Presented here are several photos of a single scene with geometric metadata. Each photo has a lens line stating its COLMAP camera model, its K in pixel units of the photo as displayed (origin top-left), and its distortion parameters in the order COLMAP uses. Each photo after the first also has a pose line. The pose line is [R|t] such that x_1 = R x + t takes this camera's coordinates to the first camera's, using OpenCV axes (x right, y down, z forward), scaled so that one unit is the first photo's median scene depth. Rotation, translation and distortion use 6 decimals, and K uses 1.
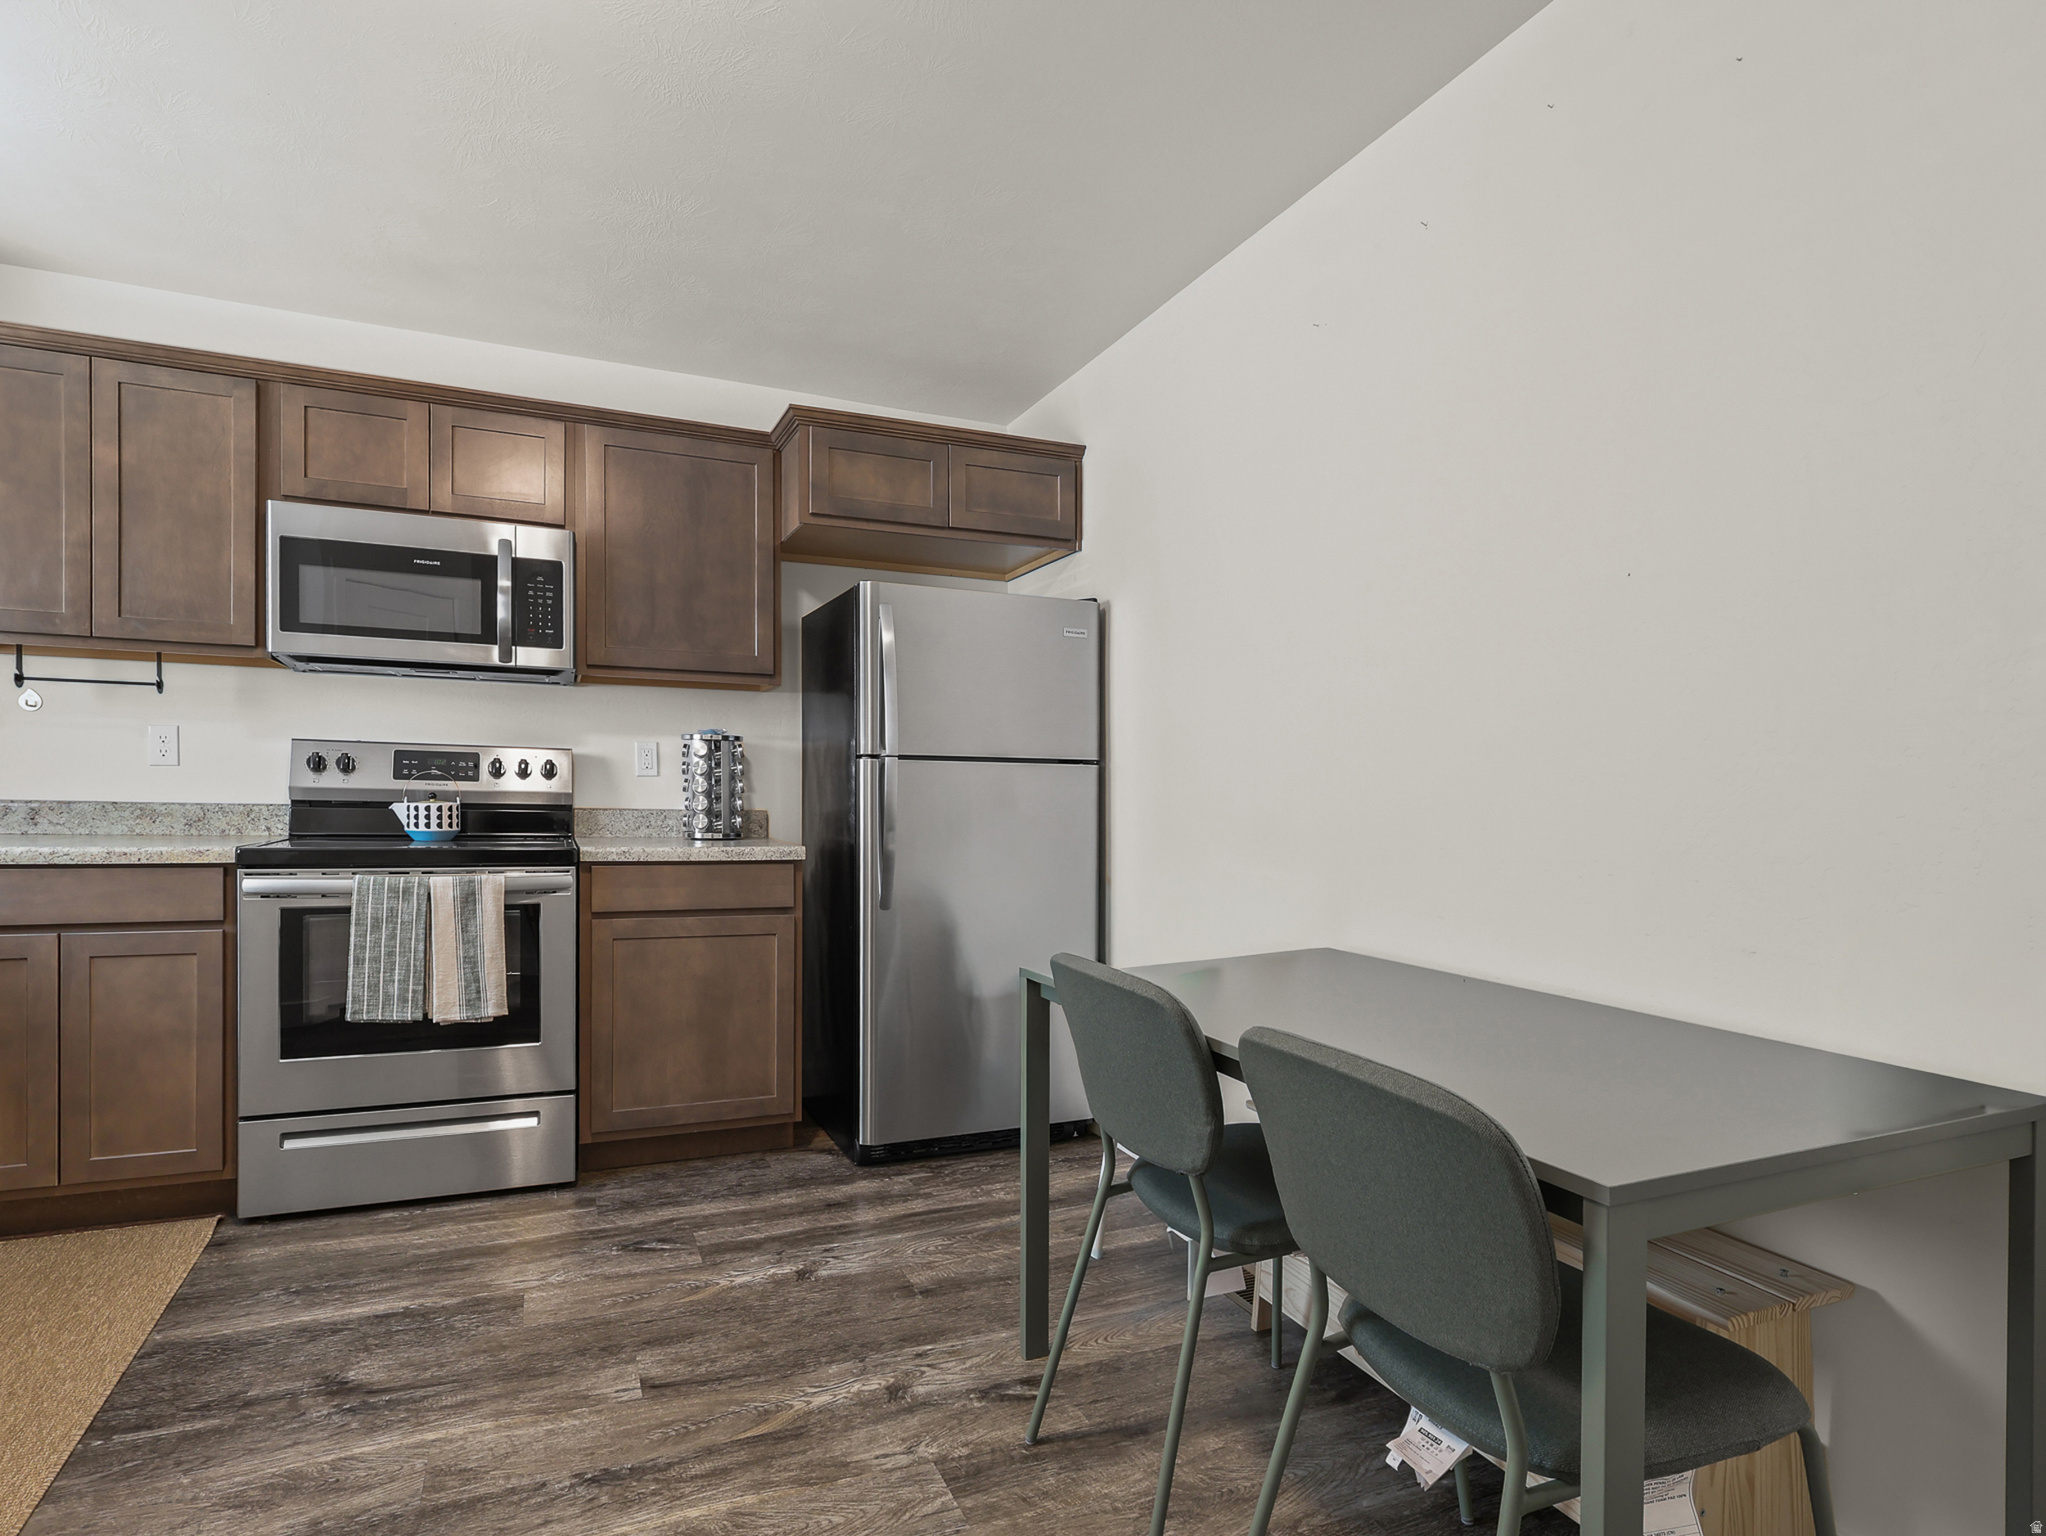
lens RADIAL K [[1159.3, 0, 984.2], [0, 1159.3, 832.9], [0, 0, 1]] dist [-0.002086, 0.000156]
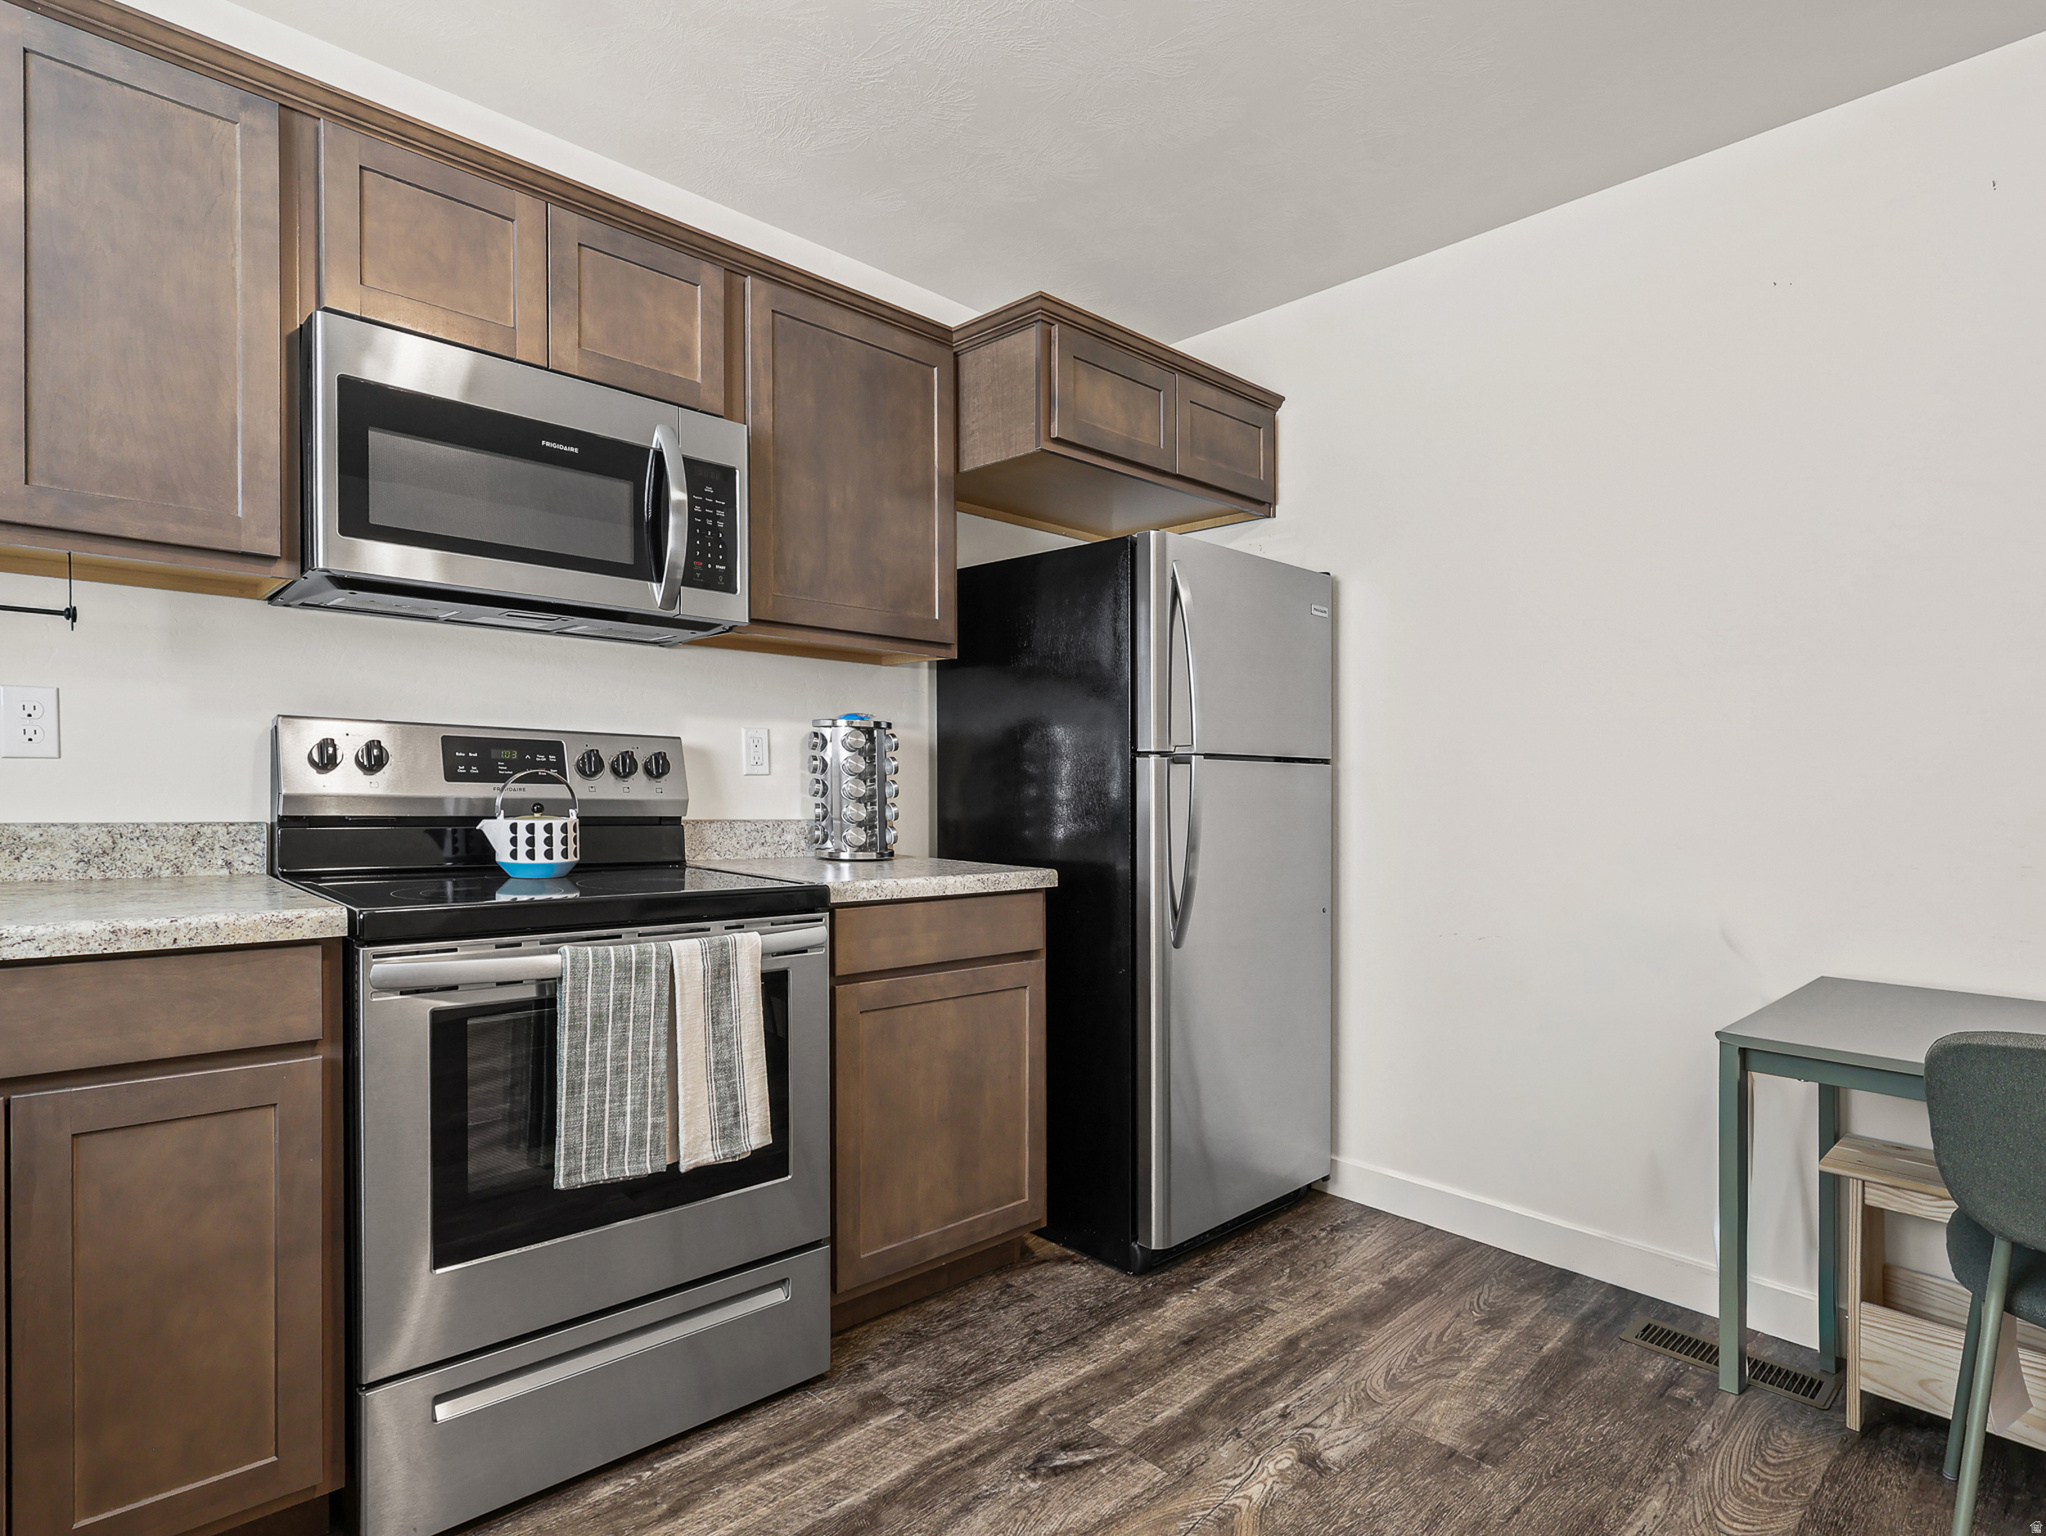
lens RADIAL K [[1159.3, 0, 1055.2], [0, 1159.3, 812.5], [0, 0, 1]] dist [-0.002086, 0.000156]
pose [[0.930634, -0.008949, 0.365842, -0.481300], [0.010427, 0.999944, -0.002063, -0.027164], [-0.365802, 0.005734, 0.930675, 0.312931]]
